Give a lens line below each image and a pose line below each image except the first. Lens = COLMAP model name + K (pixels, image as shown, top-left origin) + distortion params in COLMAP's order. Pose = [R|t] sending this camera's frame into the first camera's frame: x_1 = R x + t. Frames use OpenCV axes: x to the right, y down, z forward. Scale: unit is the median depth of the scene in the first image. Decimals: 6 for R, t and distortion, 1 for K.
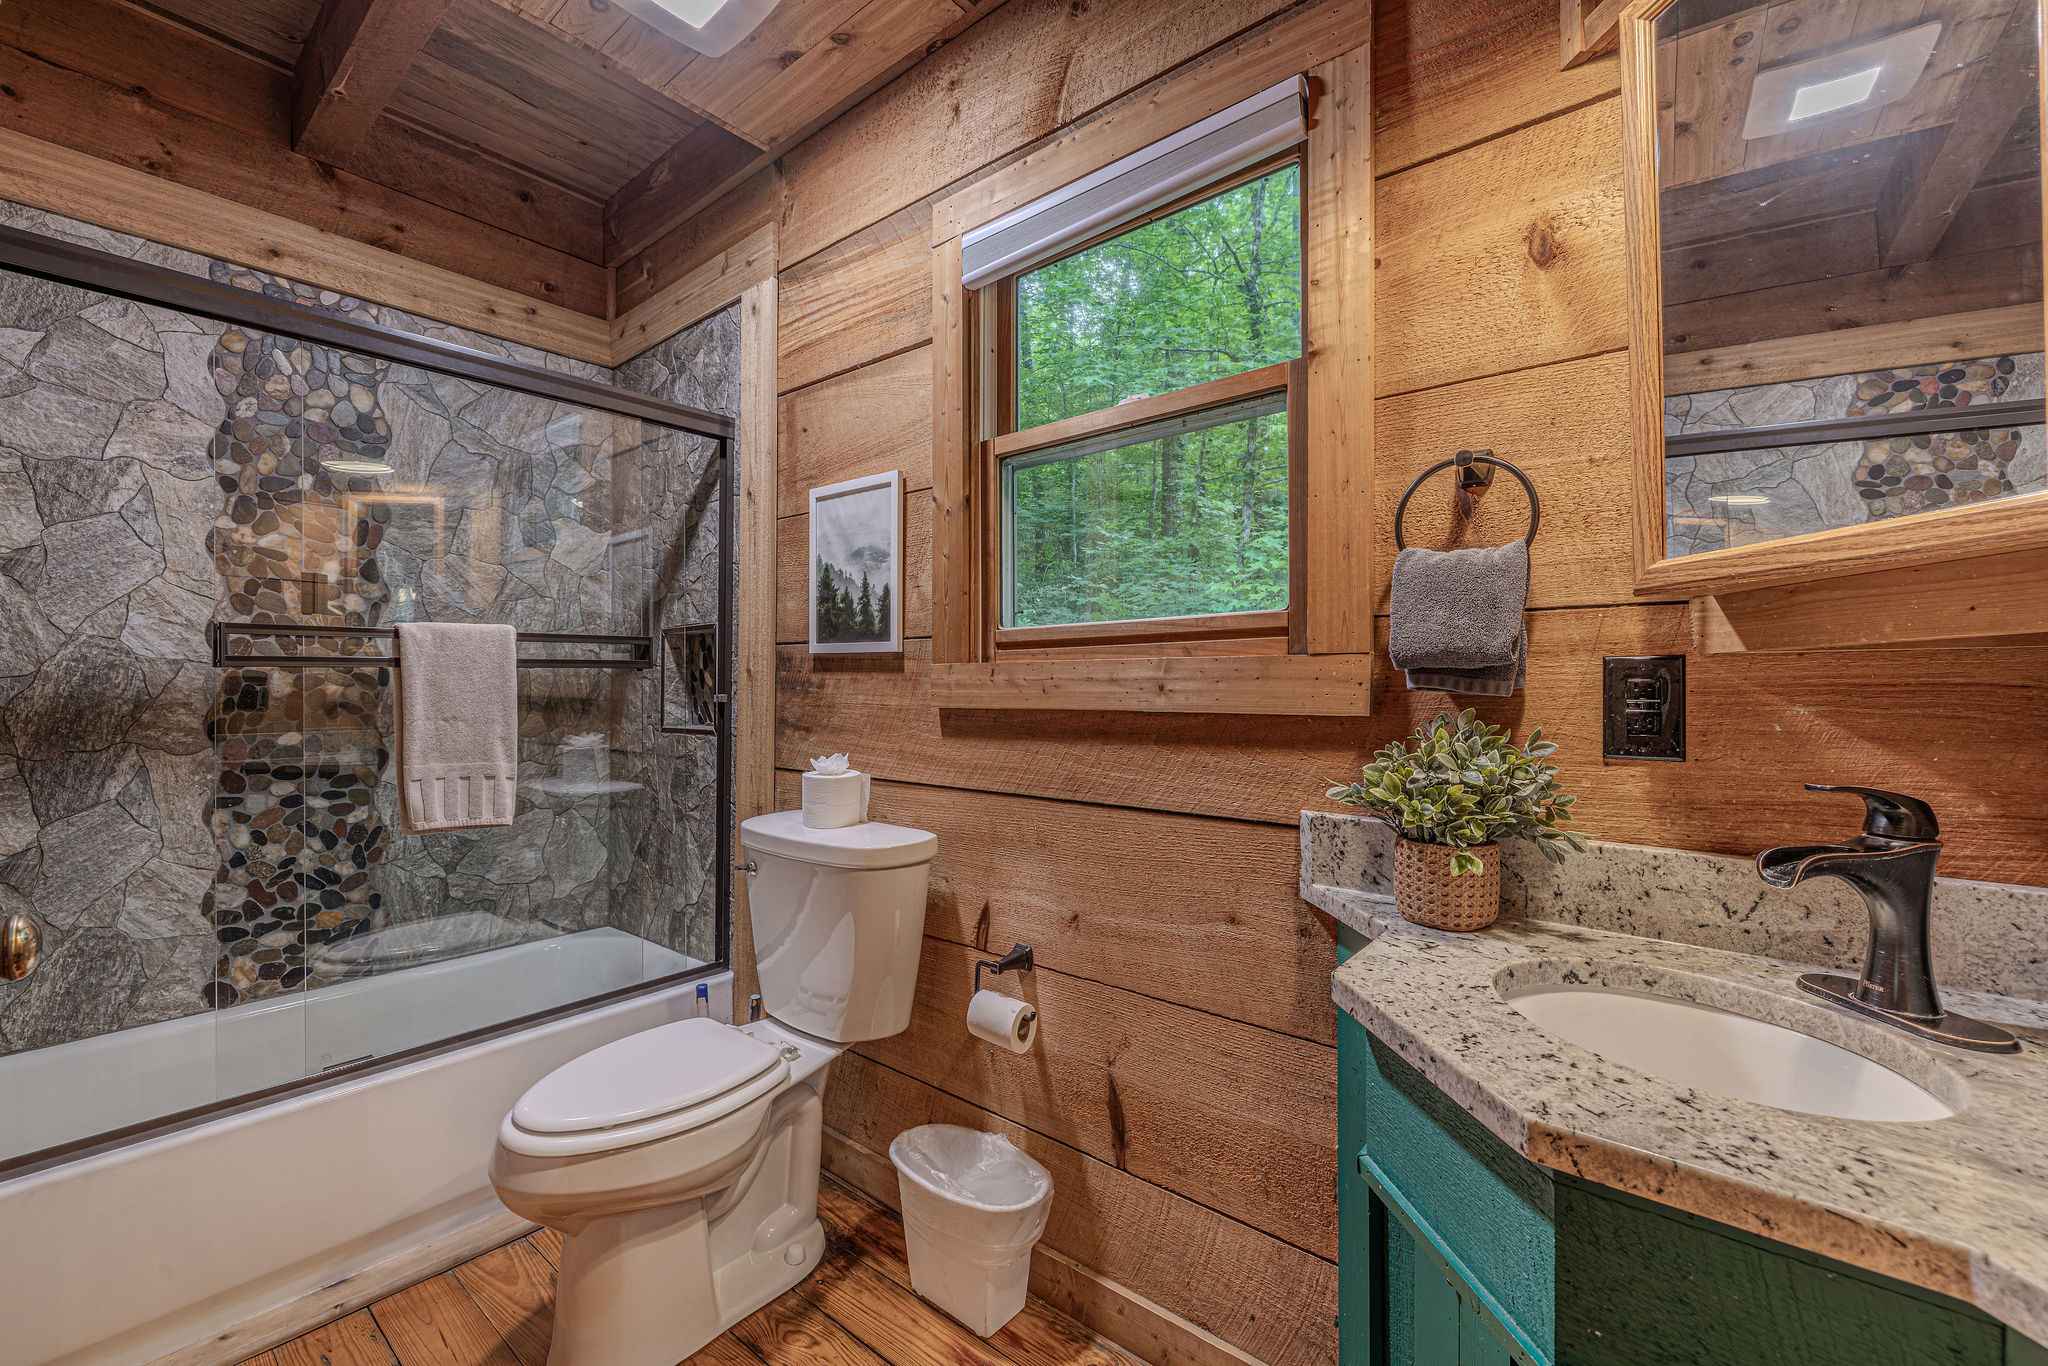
lens RADIAL K [[849.7, 0, 1023.2], [0, 849.7, 682.1], [0, 0, 1]] dist [-0.002174, 0.000348]
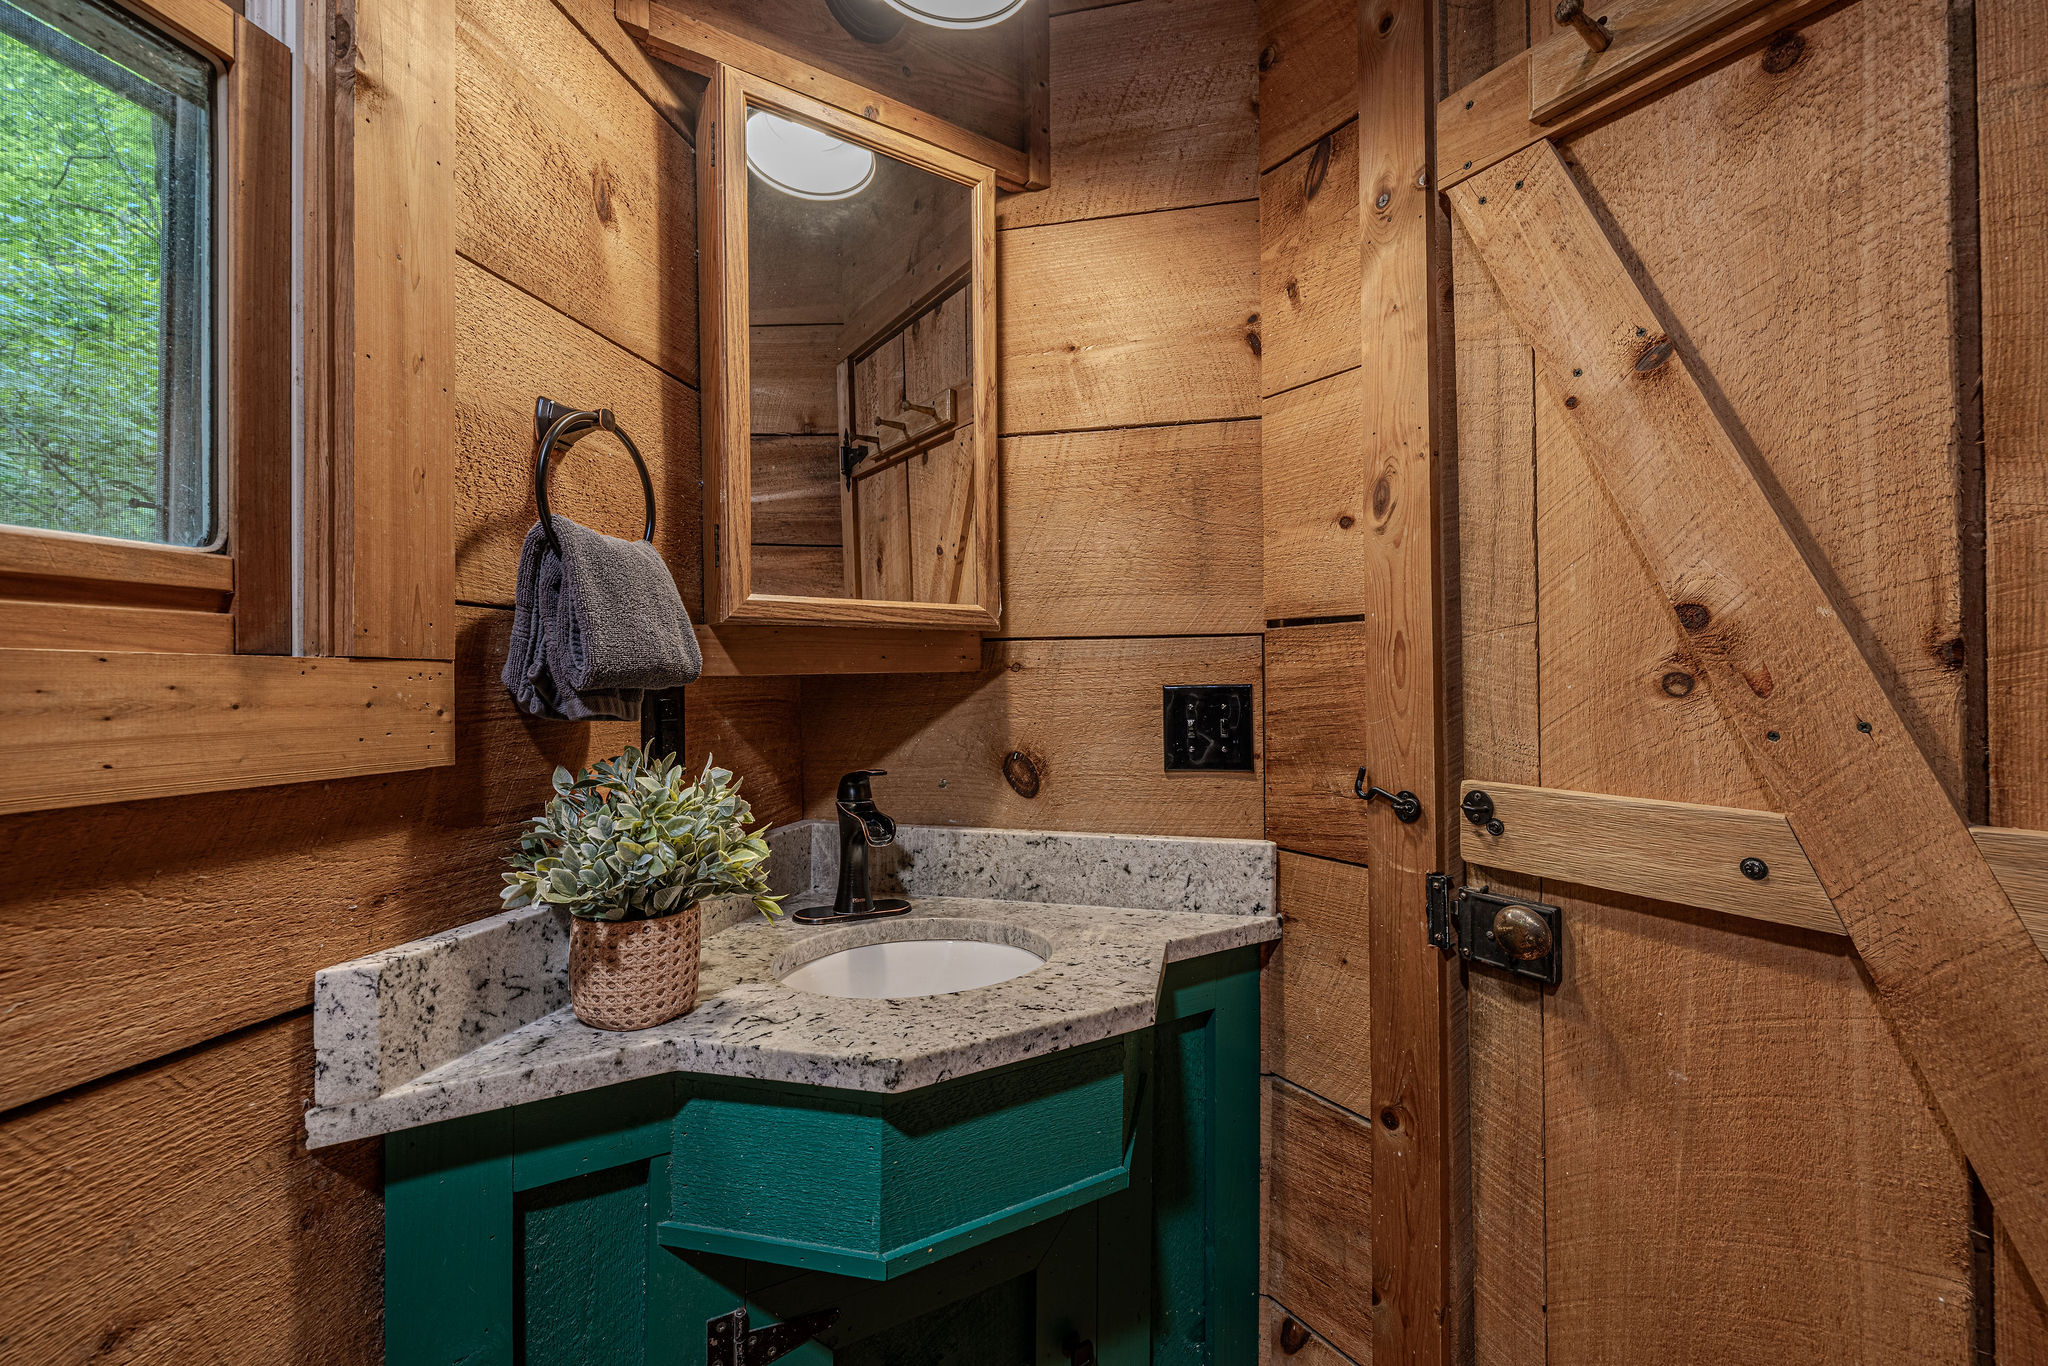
lens RADIAL K [[849.7, 0, 1015.4], [0, 849.7, 675.6], [0, 0, 1]] dist [-0.002174, 0.000348]
pose [[-0.445820, 0.004079, 0.895113, -0.213812], [-0.008770, 0.999922, -0.008925, -0.014859], [-0.895079, -0.011829, -0.445750, 0.620584]]
